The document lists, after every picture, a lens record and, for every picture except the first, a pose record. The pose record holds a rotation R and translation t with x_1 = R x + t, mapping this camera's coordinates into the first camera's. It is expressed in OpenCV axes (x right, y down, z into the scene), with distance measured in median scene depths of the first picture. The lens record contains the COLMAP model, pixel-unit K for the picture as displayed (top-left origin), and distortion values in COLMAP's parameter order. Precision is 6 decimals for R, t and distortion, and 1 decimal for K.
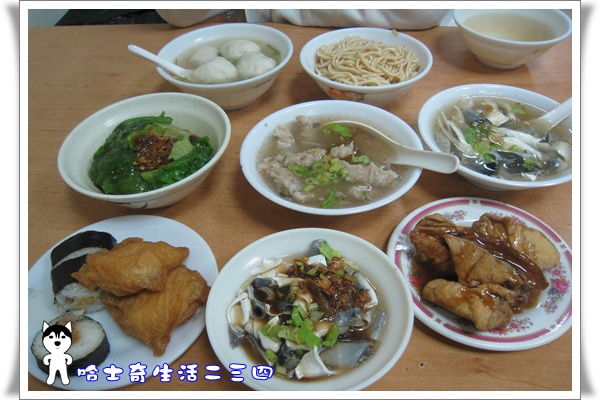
lens RADIAL K [[499.7, 0, 300.0], [0, 499.7, 200.0], [0, 0, 1]] dist [-0.197553, -0.000669]
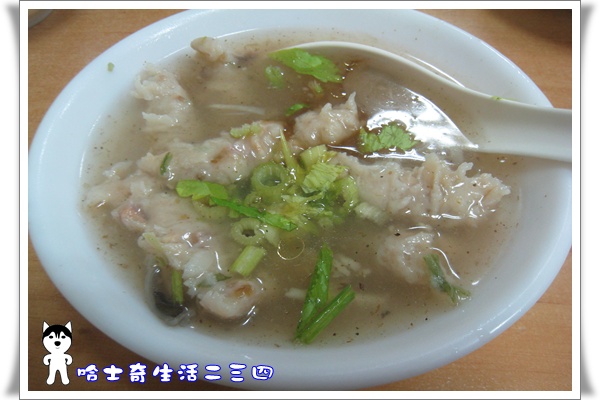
lens RADIAL K [[499.7, 0, 300.0], [0, 499.7, 200.0], [0, 0, 1]] dist [-0.197553, -0.000669]
pose [[0.984793, -0.113075, 0.131896, 0.012322], [0.099335, 0.989339, 0.106489, -0.085668], [-0.142531, -0.091768, 0.985527, 0.665476]]
